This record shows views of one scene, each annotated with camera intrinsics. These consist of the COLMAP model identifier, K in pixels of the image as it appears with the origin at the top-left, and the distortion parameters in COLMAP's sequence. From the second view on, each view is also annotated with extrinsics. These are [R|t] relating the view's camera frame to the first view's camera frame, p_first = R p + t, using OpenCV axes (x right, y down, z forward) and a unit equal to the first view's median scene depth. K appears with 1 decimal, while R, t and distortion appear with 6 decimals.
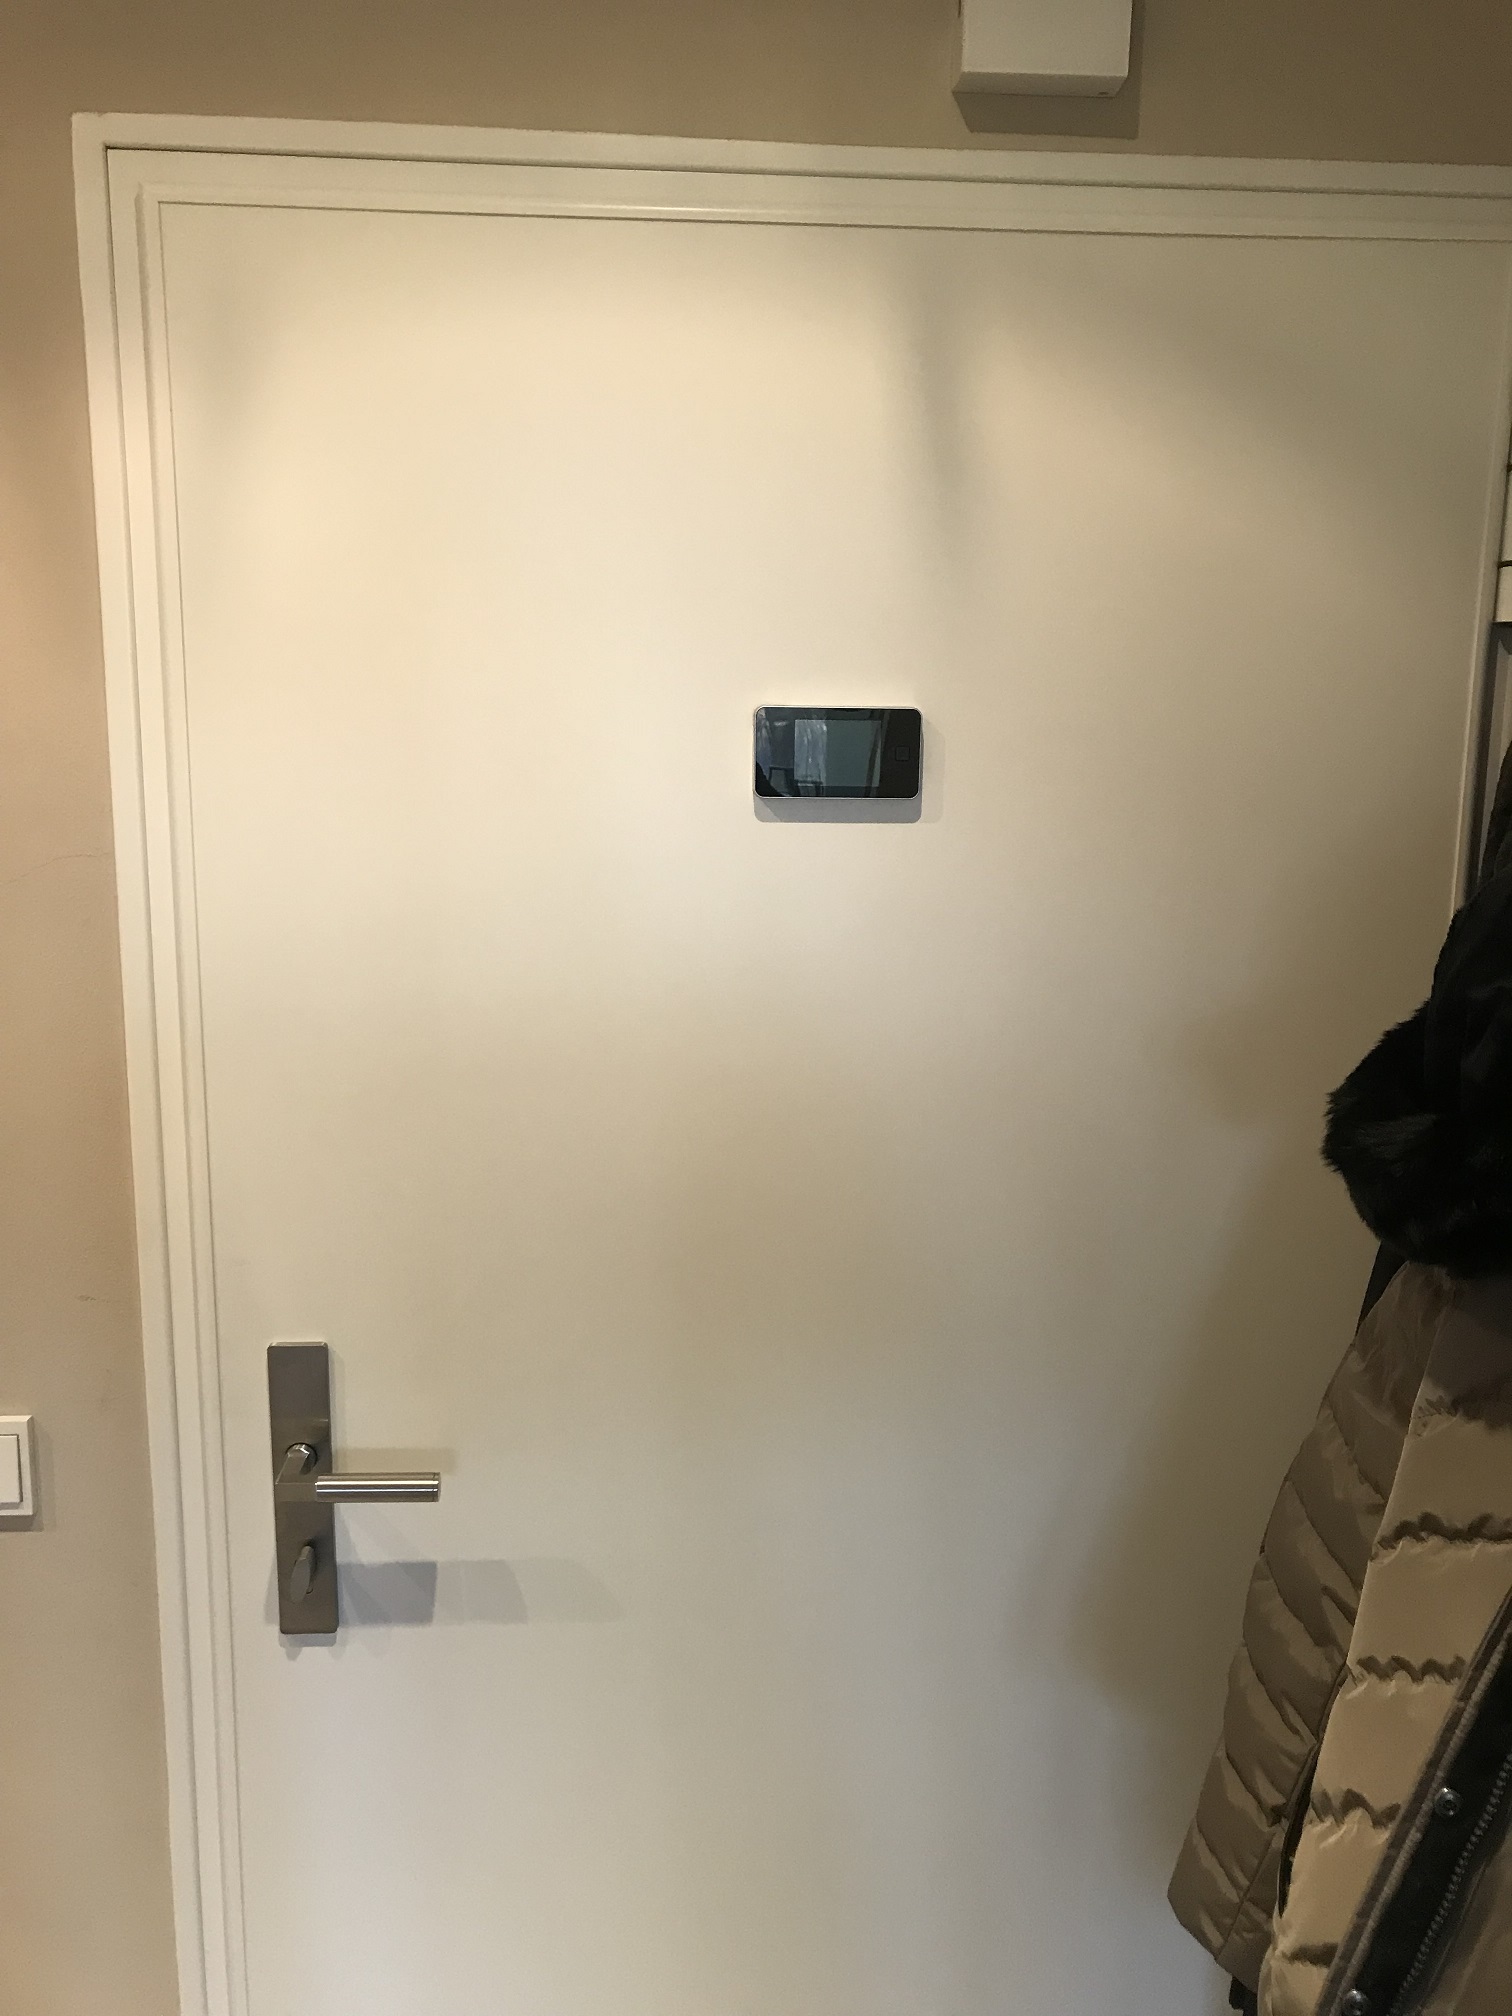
lens RADIAL K [[1766.1, 0, 756.0], [0, 1766.1, 1008.0], [0, 0, 1]] dist [0.027199, 0.004791]
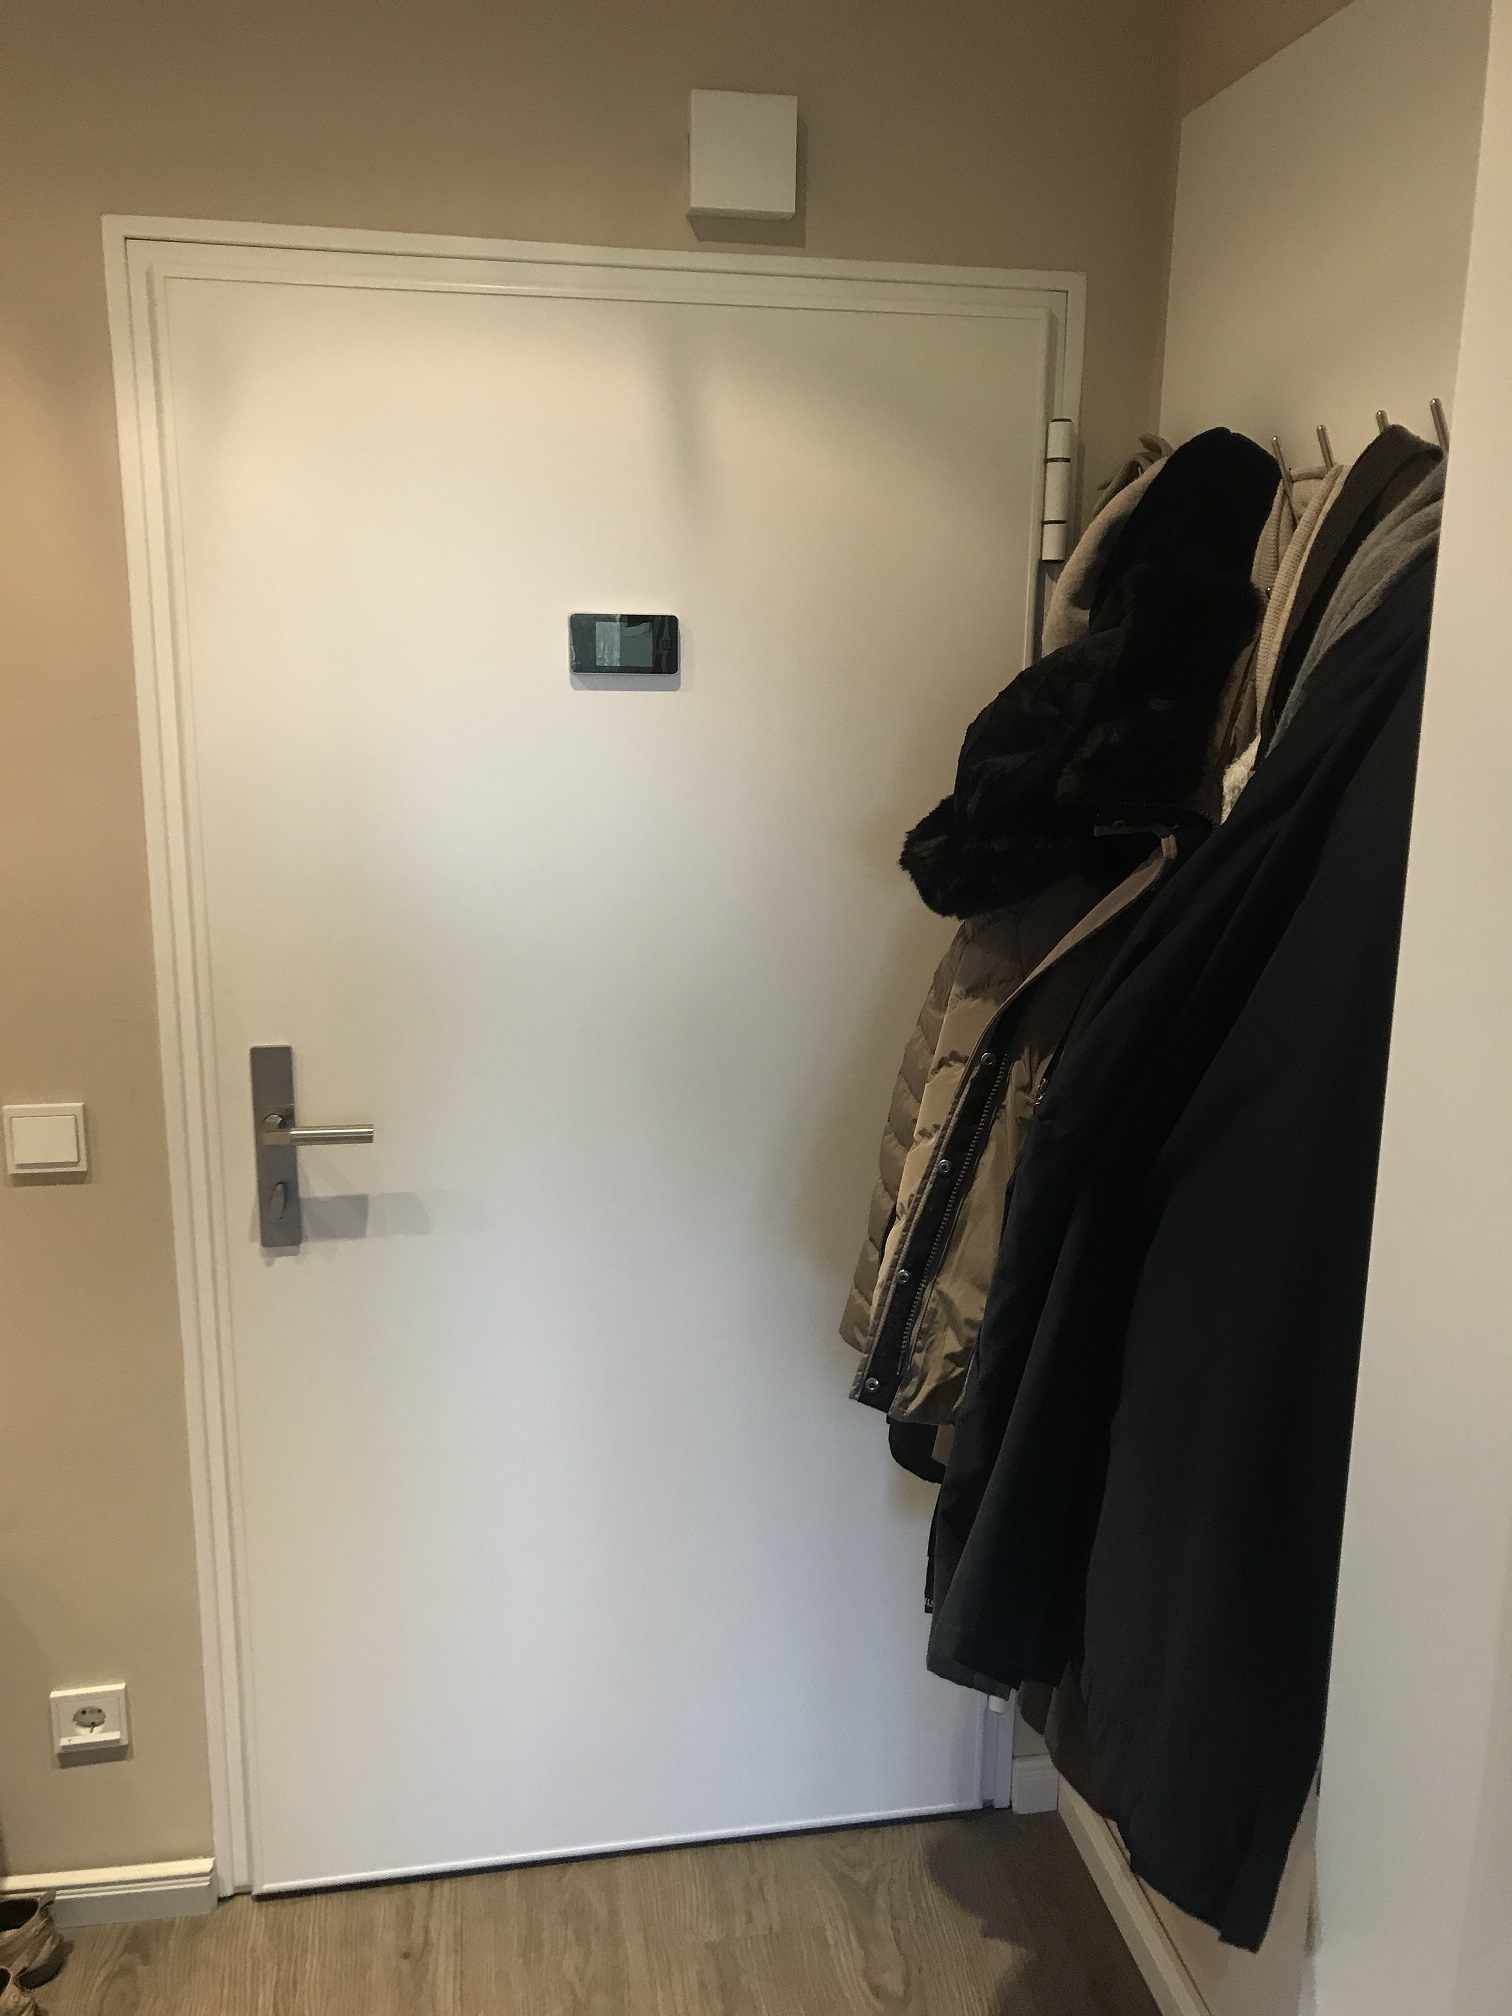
lens RADIAL K [[1766.1, 0, 756.0], [0, 1766.1, 1008.0], [0, 0, 1]] dist [0.027199, 0.004791]
pose [[0.992783, -0.027356, 0.116760, -0.028664], [0.021993, 0.998654, 0.046973, 0.104284], [-0.117888, -0.044066, 0.992049, -0.565065]]
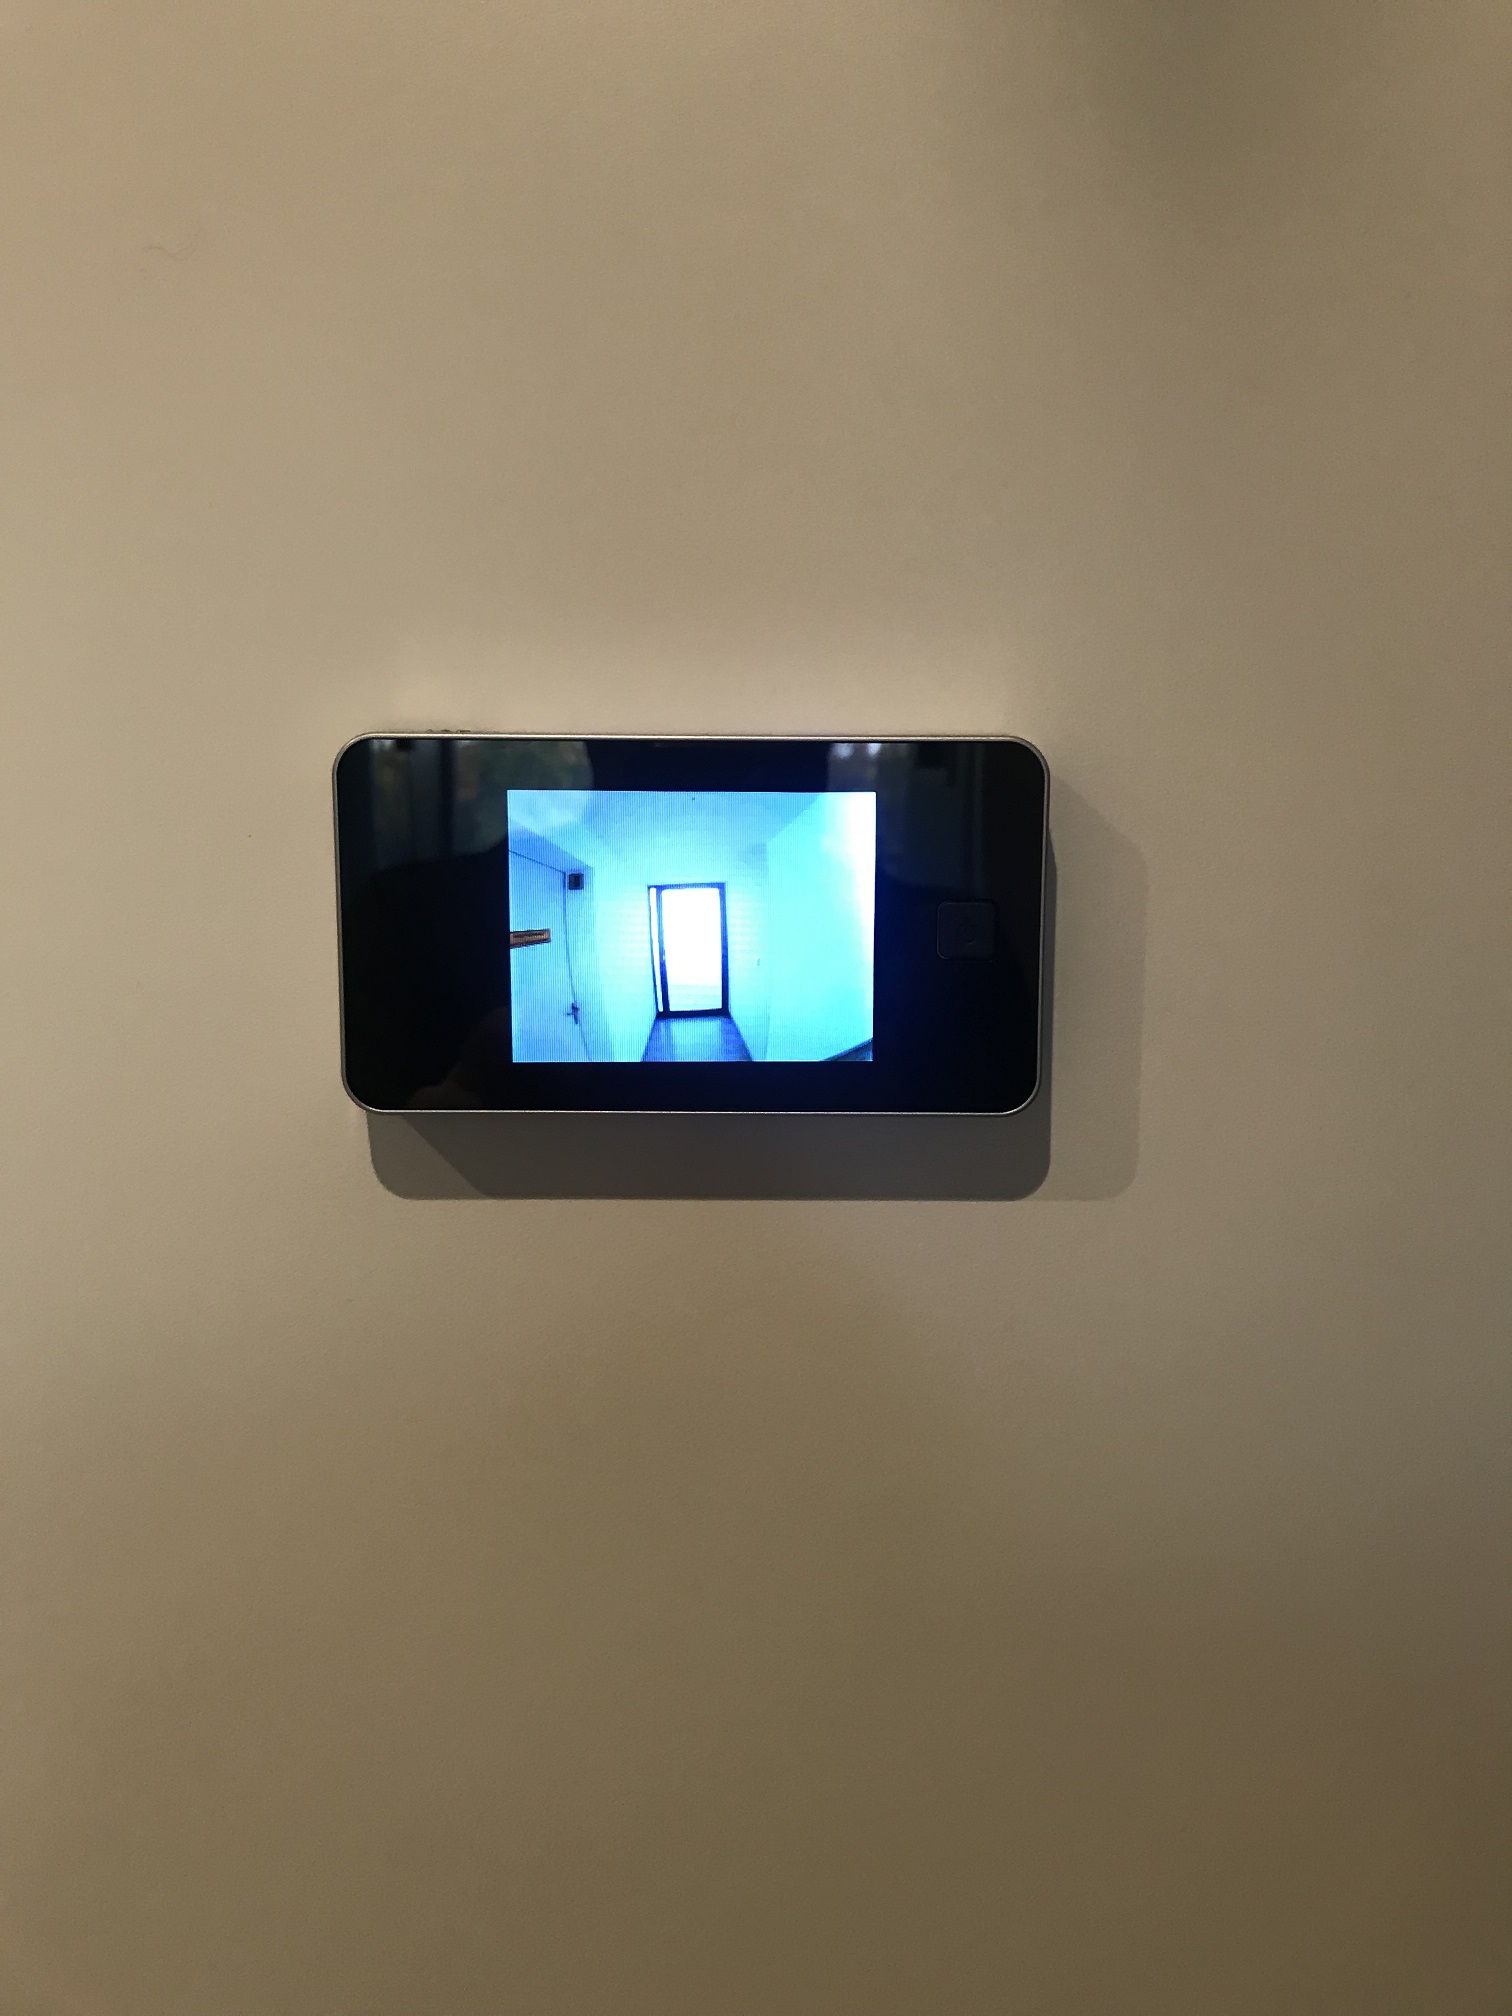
lens RADIAL K [[1766.1, 0, 756.0], [0, 1766.1, 1008.0], [0, 0, 1]] dist [0.027199, 0.004791]
pose [[0.996251, 0.004509, -0.086393, 0.079906], [-0.005870, 0.999863, -0.015503, -0.138153], [0.086311, 0.015952, 0.996141, 0.809471]]
